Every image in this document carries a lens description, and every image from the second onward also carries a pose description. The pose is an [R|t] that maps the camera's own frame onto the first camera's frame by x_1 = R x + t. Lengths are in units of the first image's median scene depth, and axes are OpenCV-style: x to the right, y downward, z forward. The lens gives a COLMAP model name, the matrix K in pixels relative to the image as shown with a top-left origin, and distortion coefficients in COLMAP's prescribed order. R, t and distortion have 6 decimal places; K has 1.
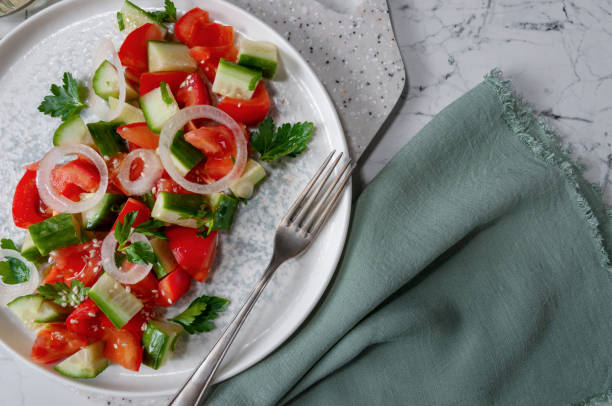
lens RADIAL K [[958.4, 0, 306.0], [0, 958.4, 189.2], [0, 0, 1]] dist [-0.015154, -0.082631]
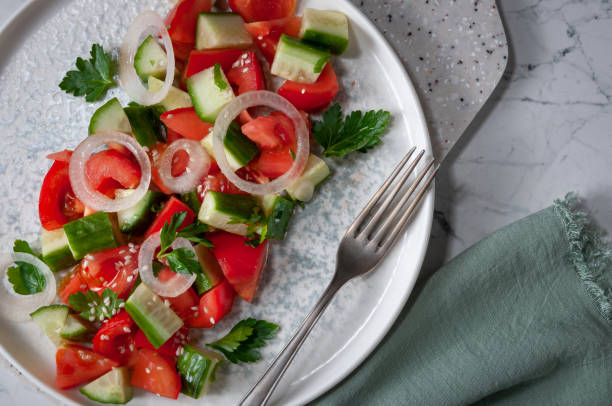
lens RADIAL K [[958.4, 0, 306.0], [0, 958.4, 189.2], [0, 0, 1]] dist [-0.015154, -0.082631]
pose [[0.996246, 0.031931, -0.080459, 0.004115], [-0.032284, 0.999474, -0.003094, 0.001356], [0.080318, 0.005680, 0.996753, 0.177079]]
